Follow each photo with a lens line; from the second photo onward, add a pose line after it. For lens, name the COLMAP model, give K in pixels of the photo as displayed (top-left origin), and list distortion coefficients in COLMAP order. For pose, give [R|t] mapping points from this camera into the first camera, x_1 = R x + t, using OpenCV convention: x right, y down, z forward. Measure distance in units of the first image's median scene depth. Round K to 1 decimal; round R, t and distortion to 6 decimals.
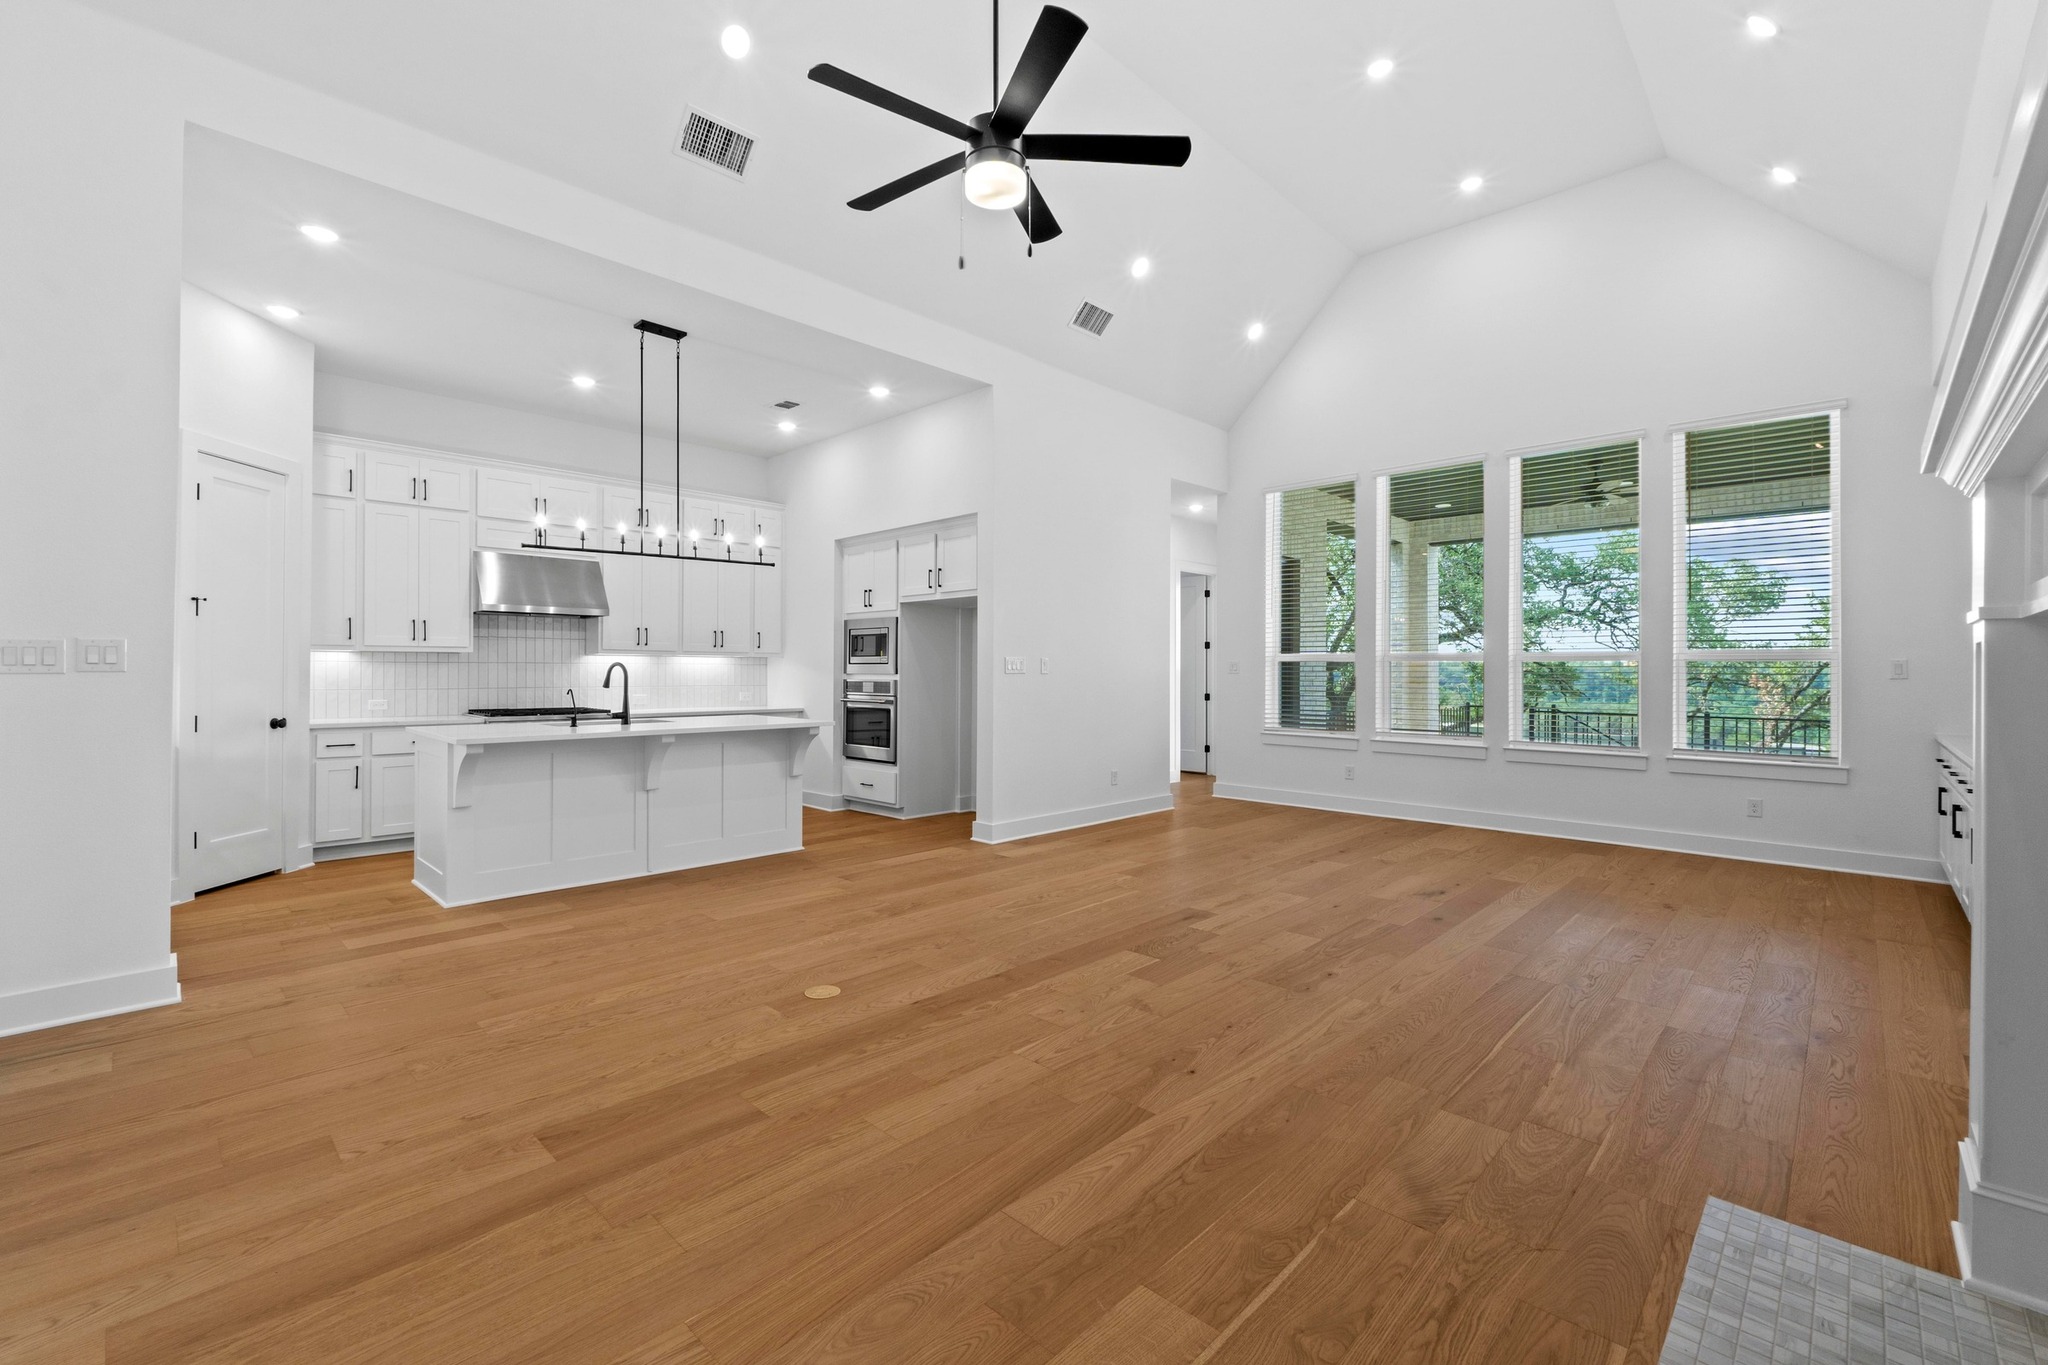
lens RADIAL K [[876.5, 0, 1023.1], [0, 876.5, 661.5], [0, 0, 1]] dist [-0.002104, -0.000003]
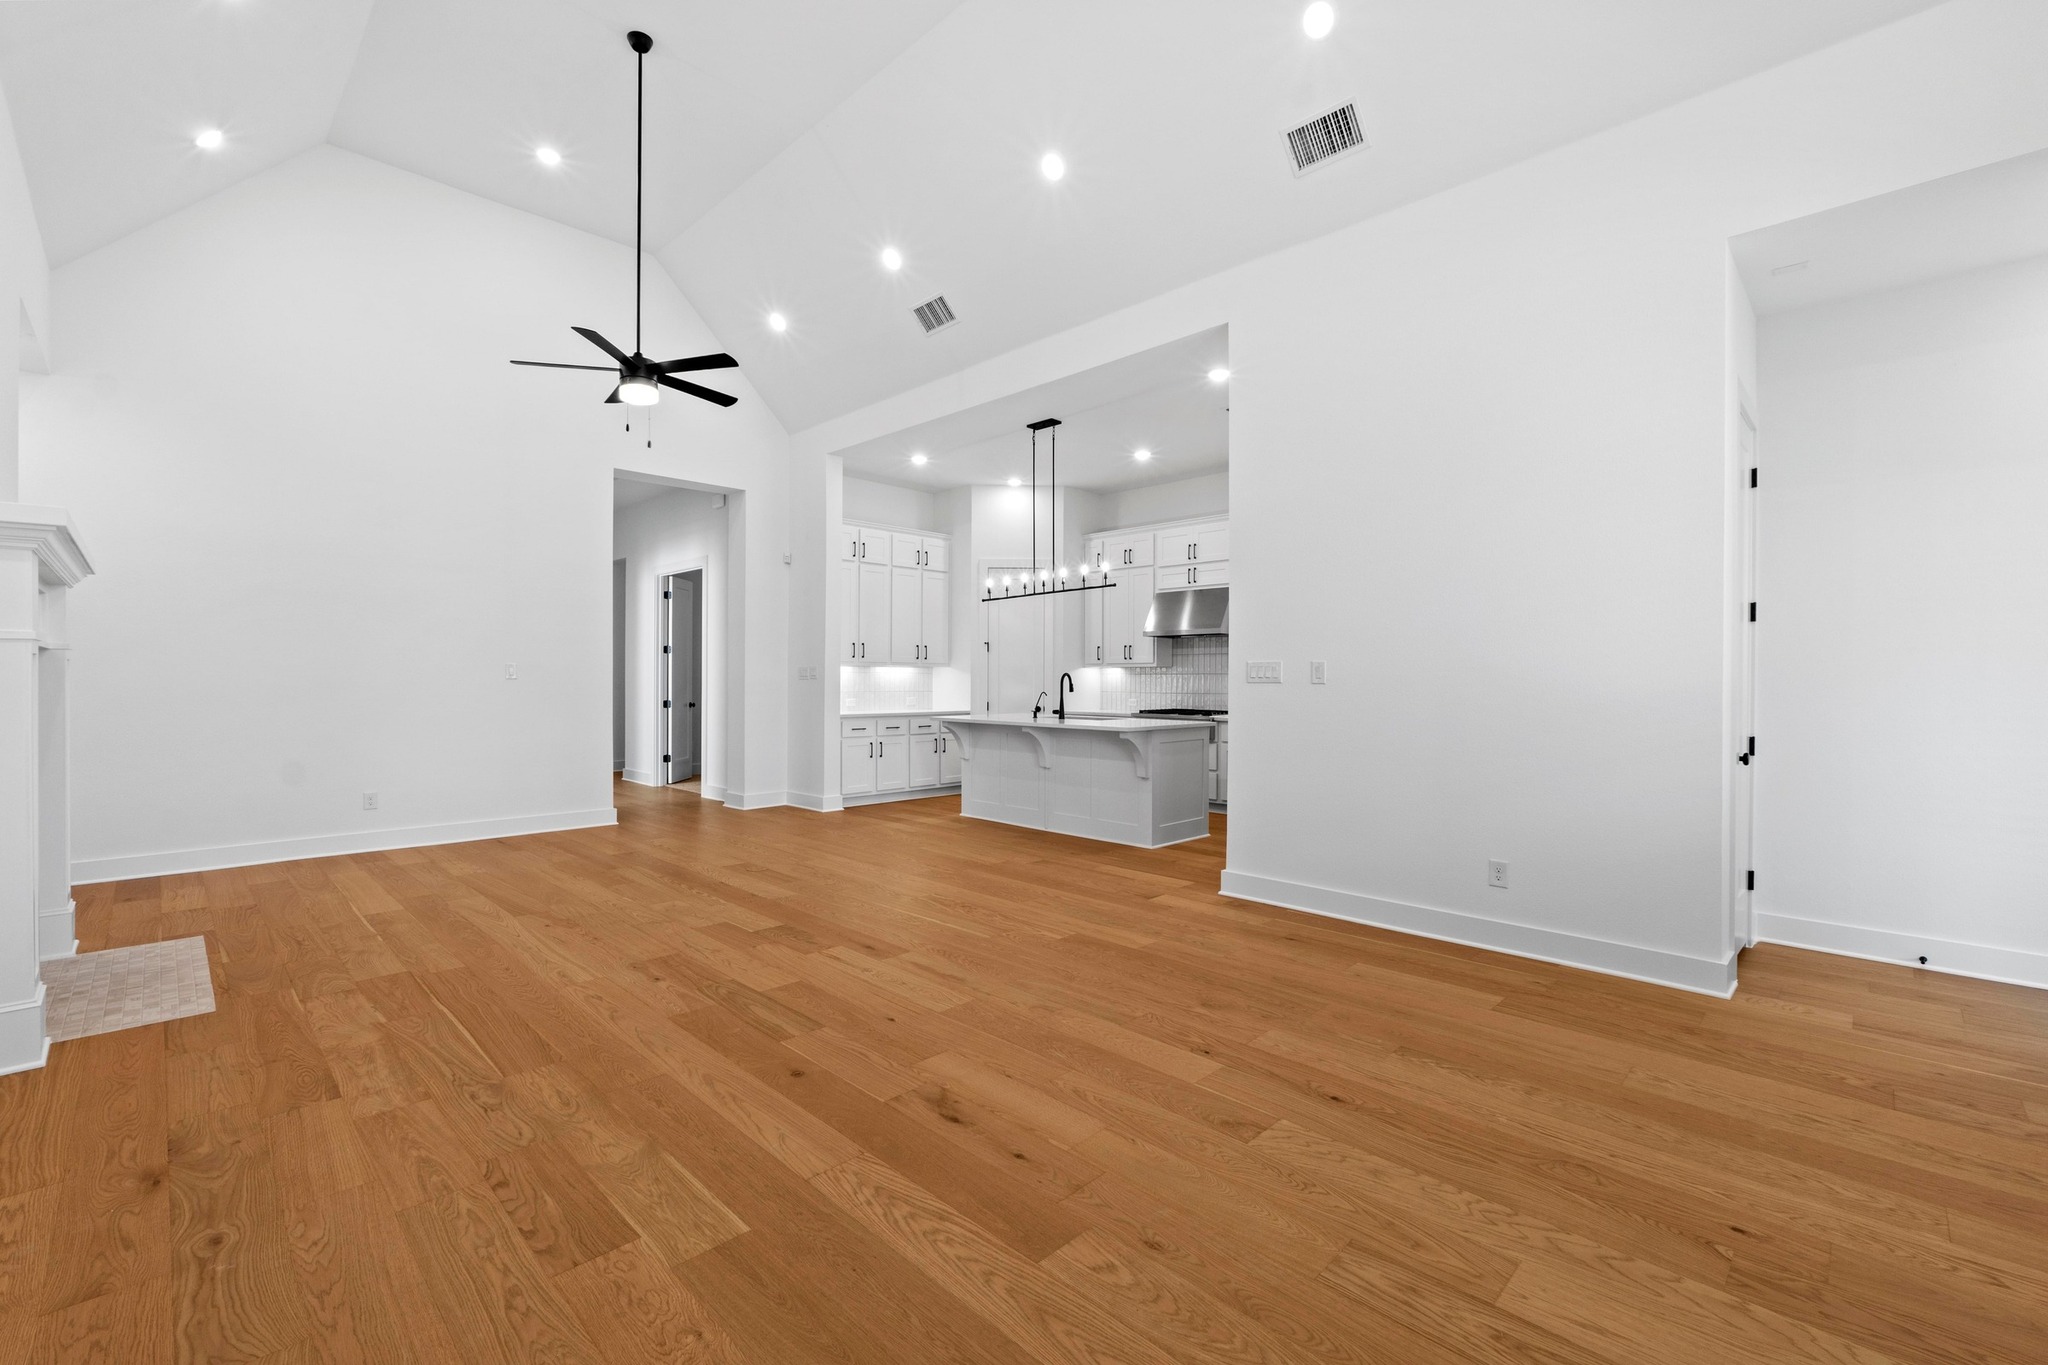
lens RADIAL K [[885.7, 0, 1024.0], [0, 885.7, 682.5], [0, 0, 1]] dist [-0.000680, 0.000190]
pose [[-0.033033, 0.001266, -0.999453, 1.243562], [0.007609, 0.999971, 0.001015, 0.018553], [0.999425, -0.007571, -0.033041, 1.342278]]
